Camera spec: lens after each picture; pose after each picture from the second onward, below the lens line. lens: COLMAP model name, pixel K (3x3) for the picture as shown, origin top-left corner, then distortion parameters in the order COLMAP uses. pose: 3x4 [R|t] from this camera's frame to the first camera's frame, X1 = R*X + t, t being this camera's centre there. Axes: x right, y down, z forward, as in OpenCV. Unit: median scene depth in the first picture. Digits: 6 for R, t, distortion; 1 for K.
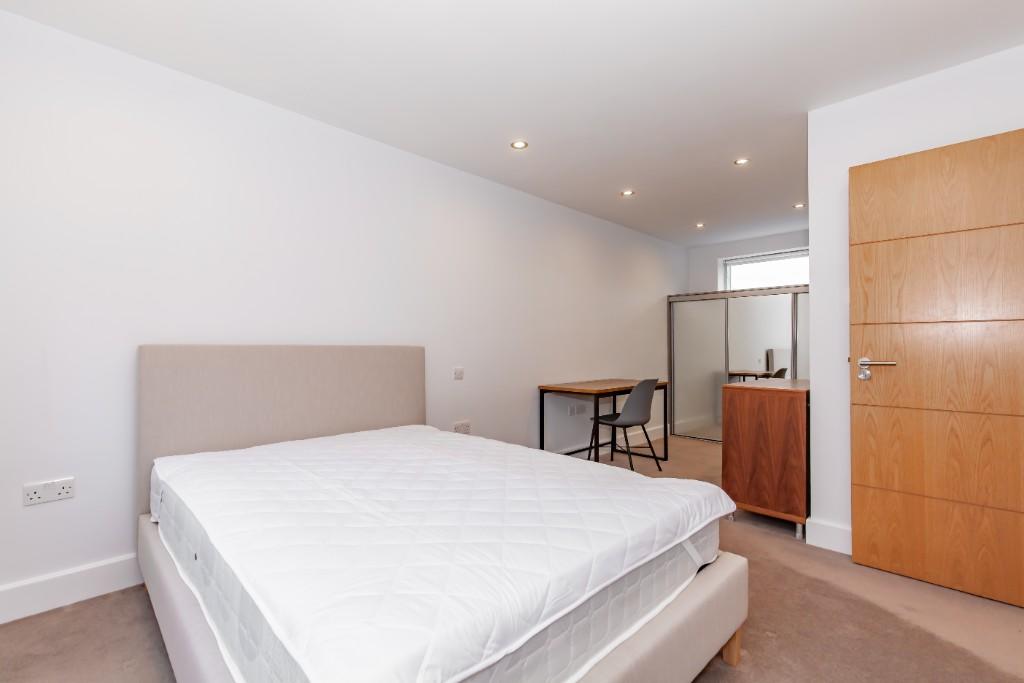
lens RADIAL K [[467.5, 0, 512.0], [0, 467.5, 341.5], [0, 0, 1]] dist [0.000126, -0.000433]
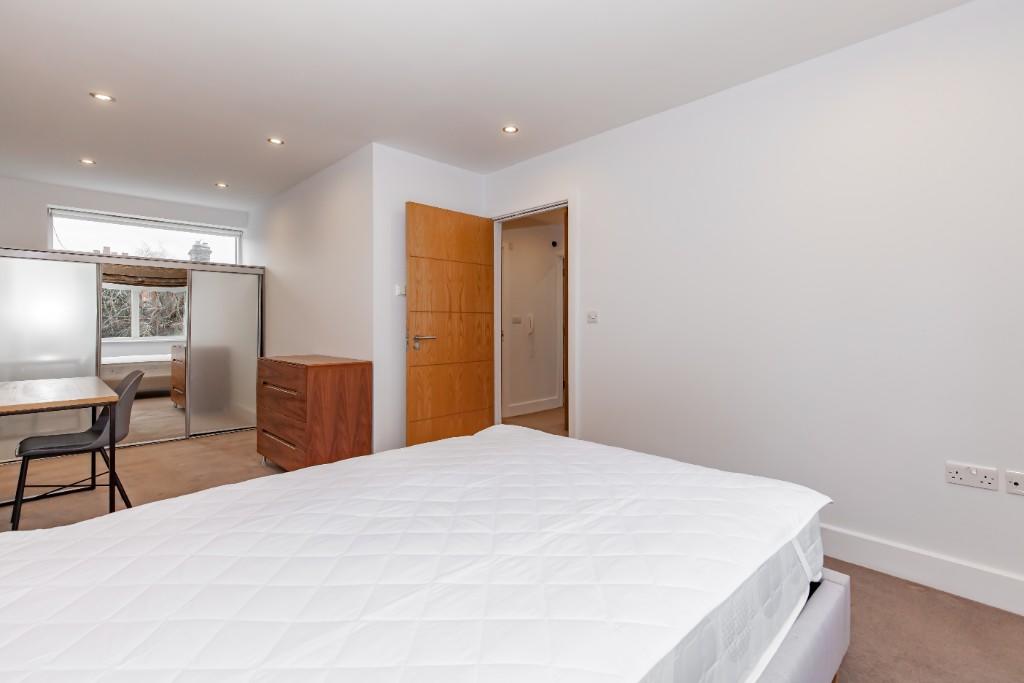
lens RADIAL K [[468.6, 0, 512.3], [0, 468.6, 325.4], [0, 0, 1]] dist [-0.000148, -0.000102]
pose [[0.004024, 0.005286, 0.999978, -0.627511], [-0.016749, 0.999846, -0.005217, 0.007914], [-0.999852, -0.016727, 0.004112, 0.596453]]
